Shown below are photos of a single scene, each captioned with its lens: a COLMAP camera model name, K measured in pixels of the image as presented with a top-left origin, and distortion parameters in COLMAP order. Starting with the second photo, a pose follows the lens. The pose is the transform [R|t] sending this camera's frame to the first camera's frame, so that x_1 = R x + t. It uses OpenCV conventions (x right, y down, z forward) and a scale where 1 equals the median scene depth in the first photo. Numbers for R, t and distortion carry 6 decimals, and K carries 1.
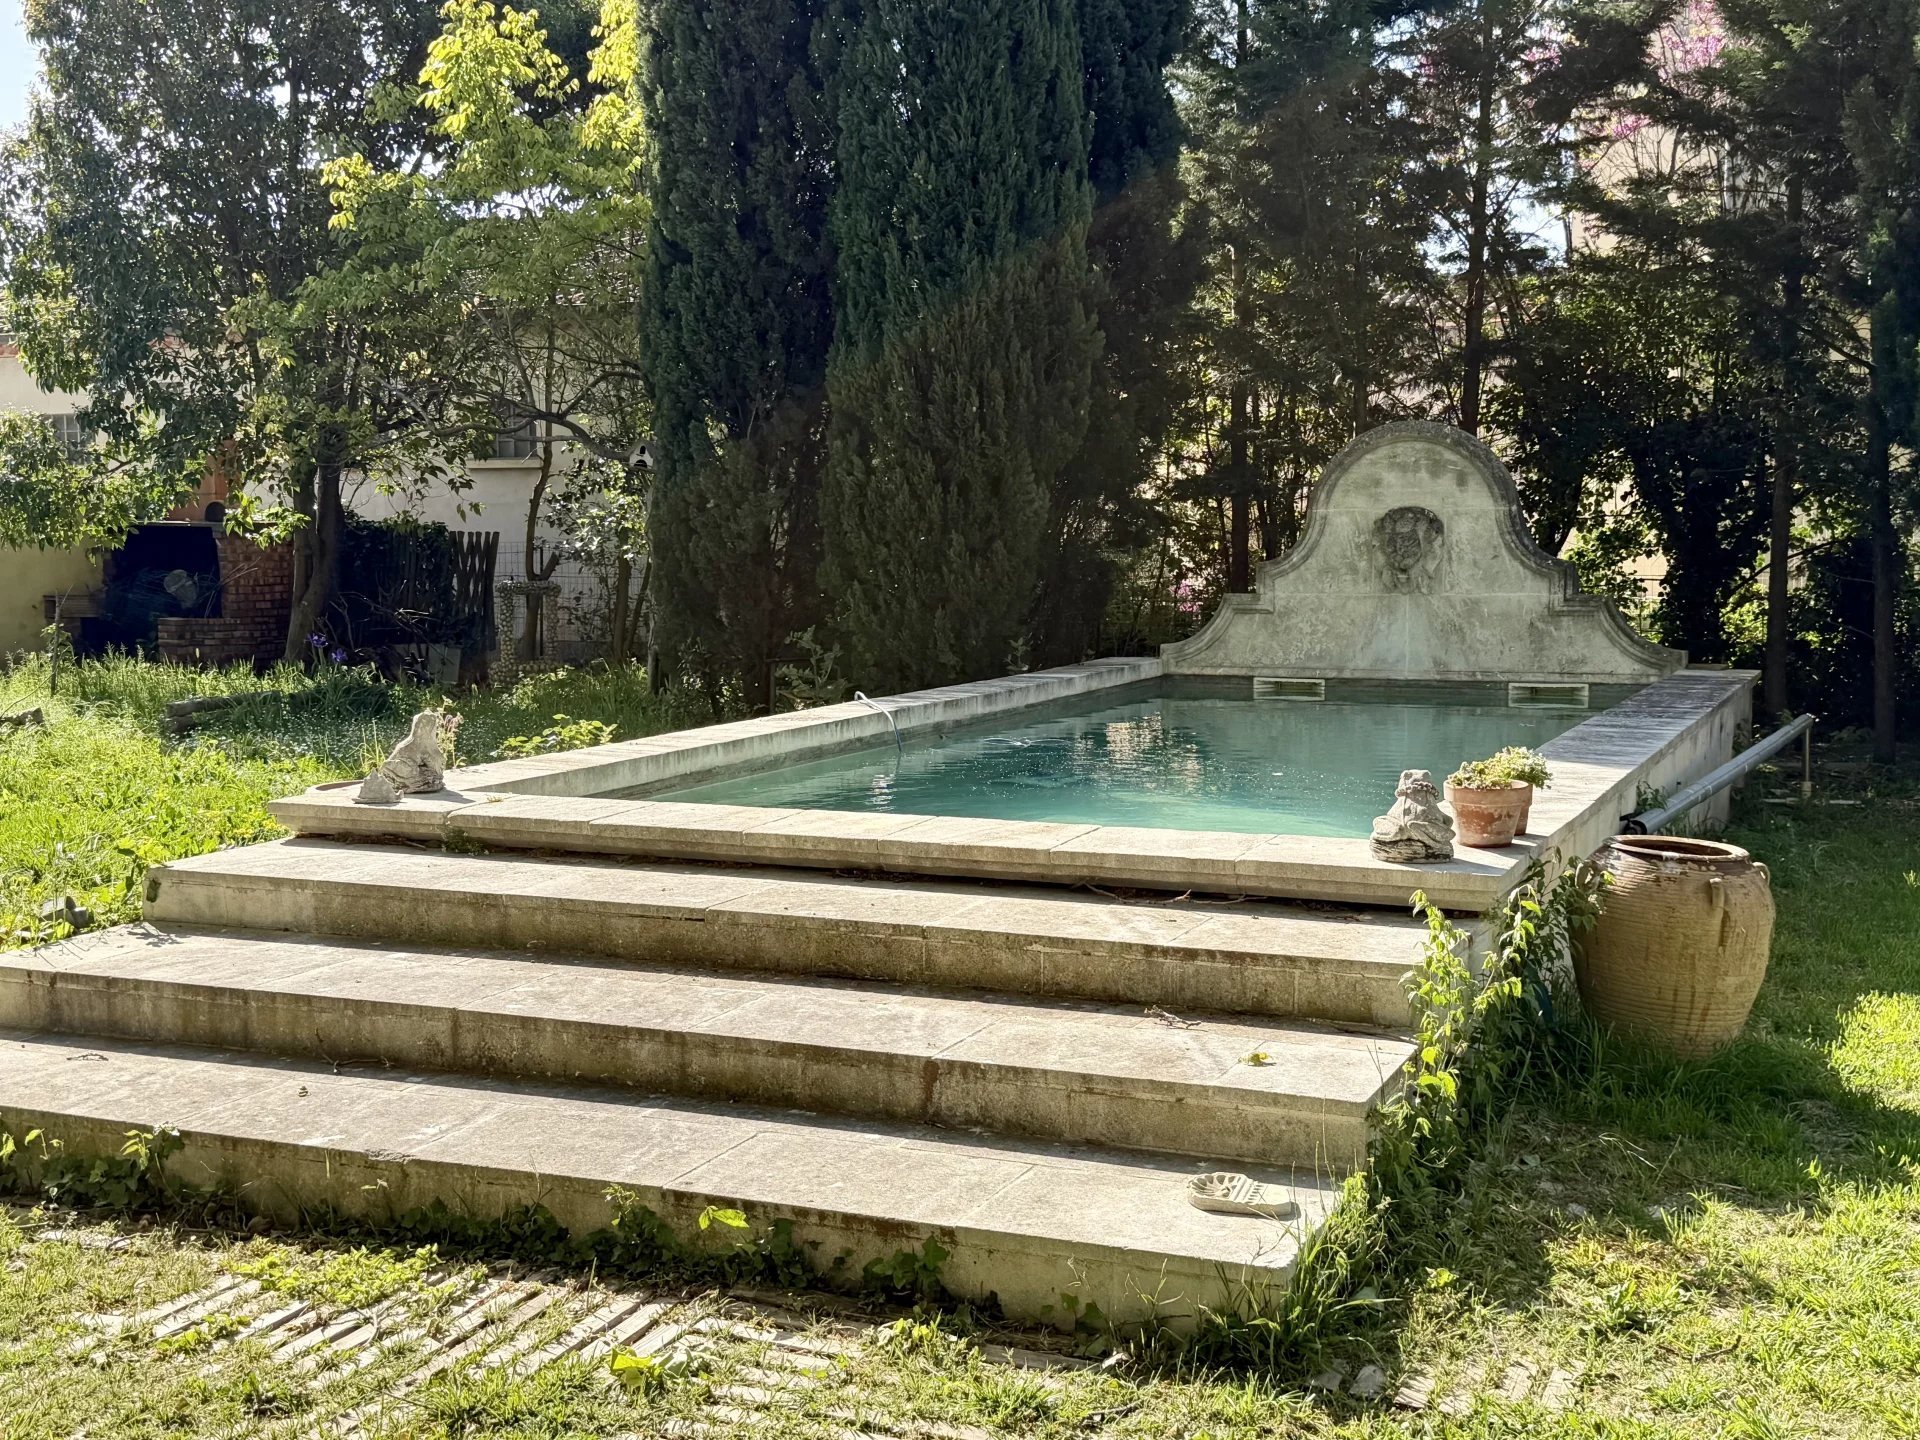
lens RADIAL K [[2205.9, 0, 957.4], [0, 2205.9, 723.9], [0, 0, 1]] dist [0.125052, 0.000000]
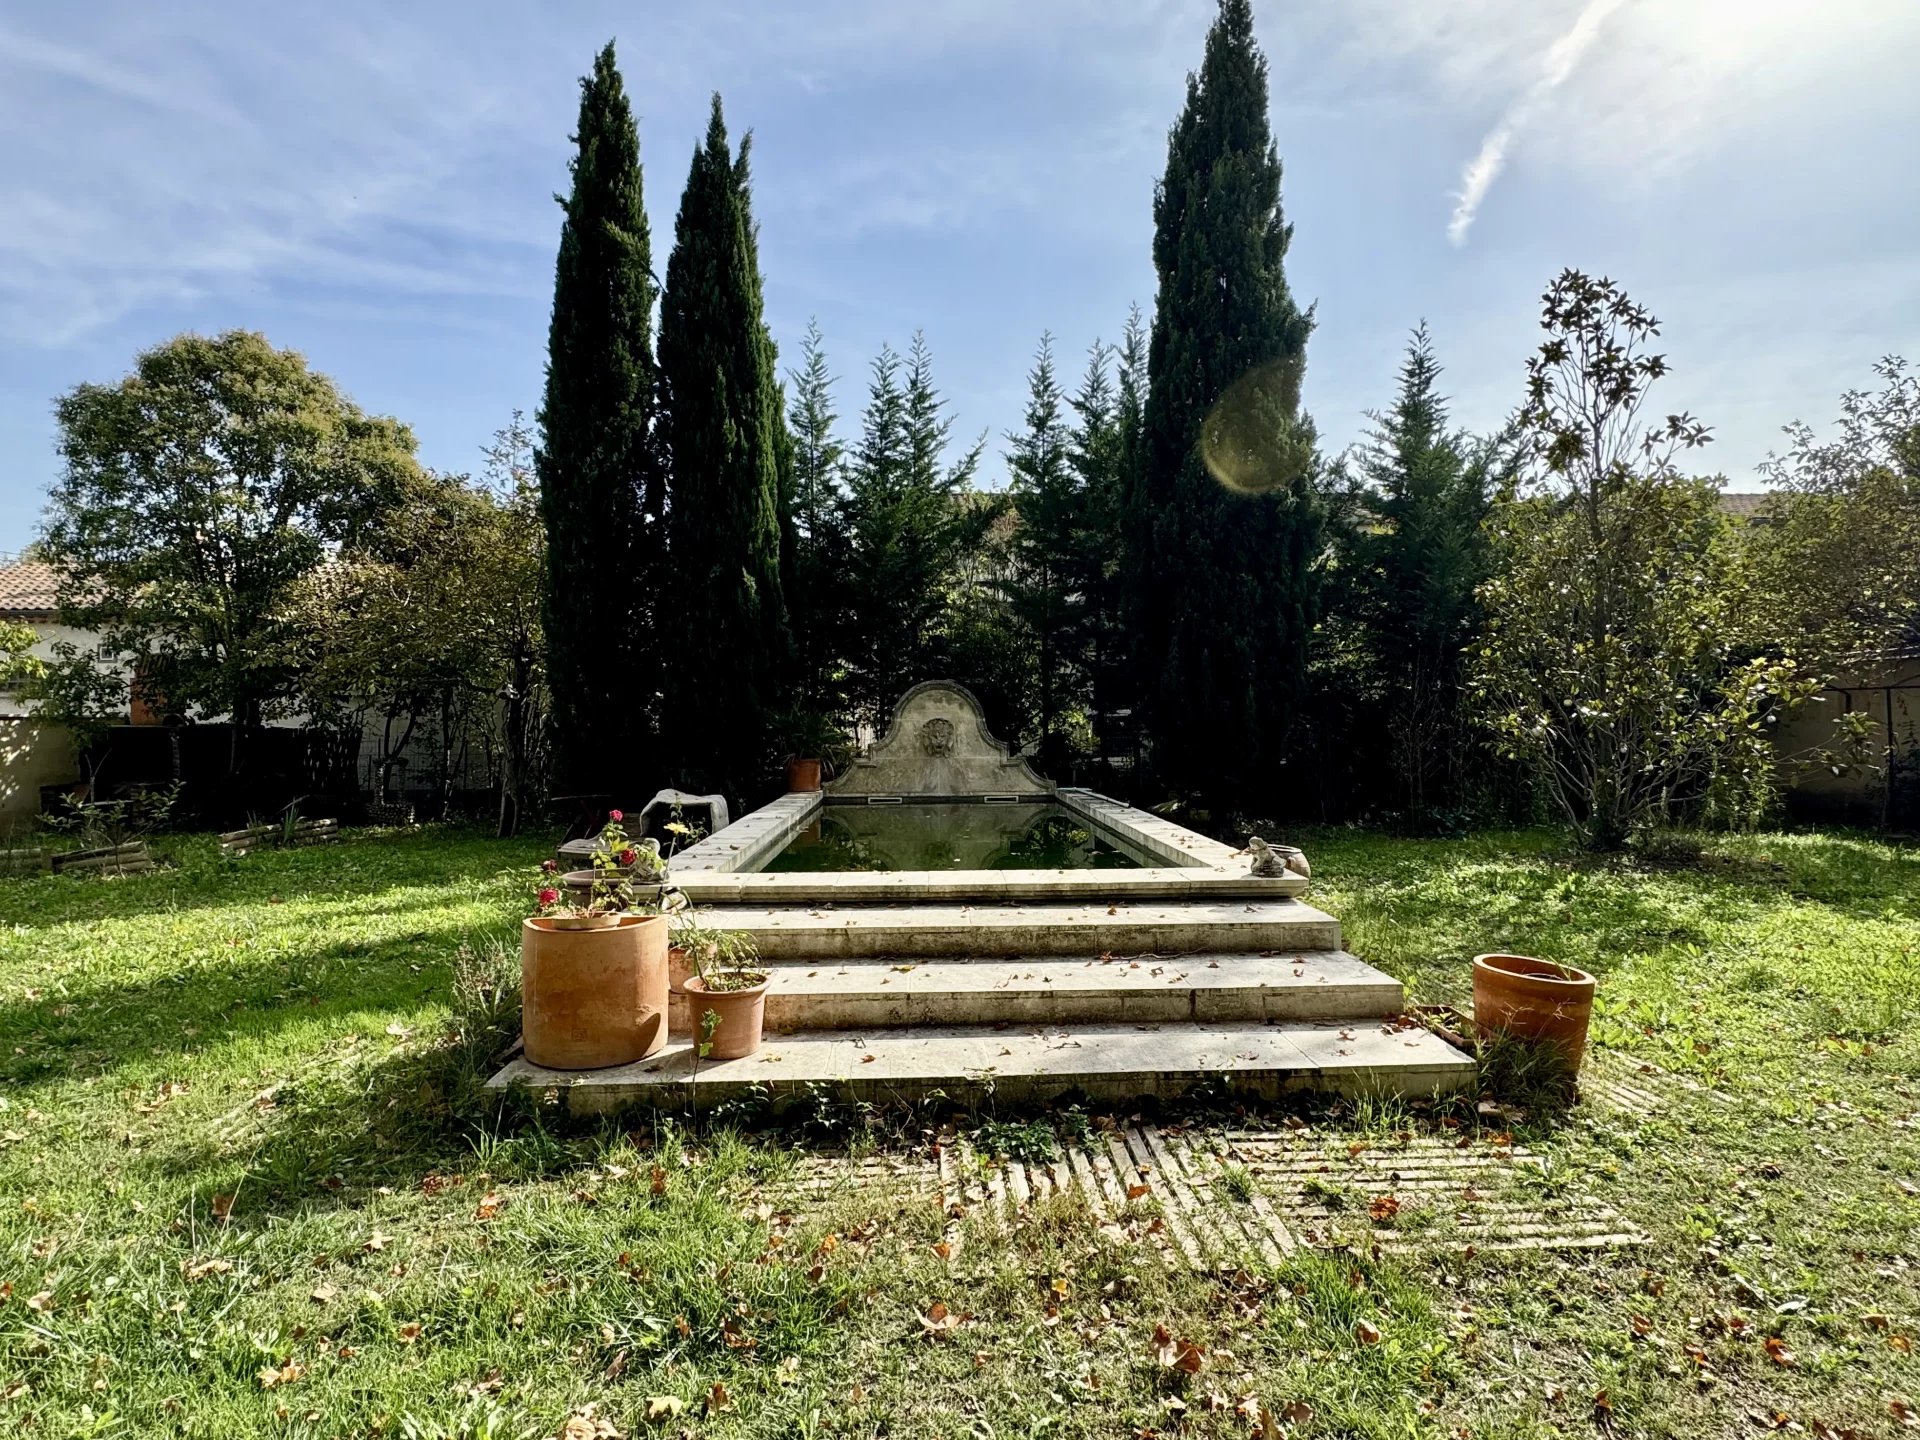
lens RADIAL K [[1000.4, 0, 963.2], [0, 1000.4, 730.2], [0, 0, 1]] dist [0.005686, 0.000238]
pose [[0.896705, -0.004088, 0.442610, -0.214367], [0.041492, 0.996331, -0.074858, -0.009739], [-0.440680, 0.085490, 0.893584, 0.084440]]
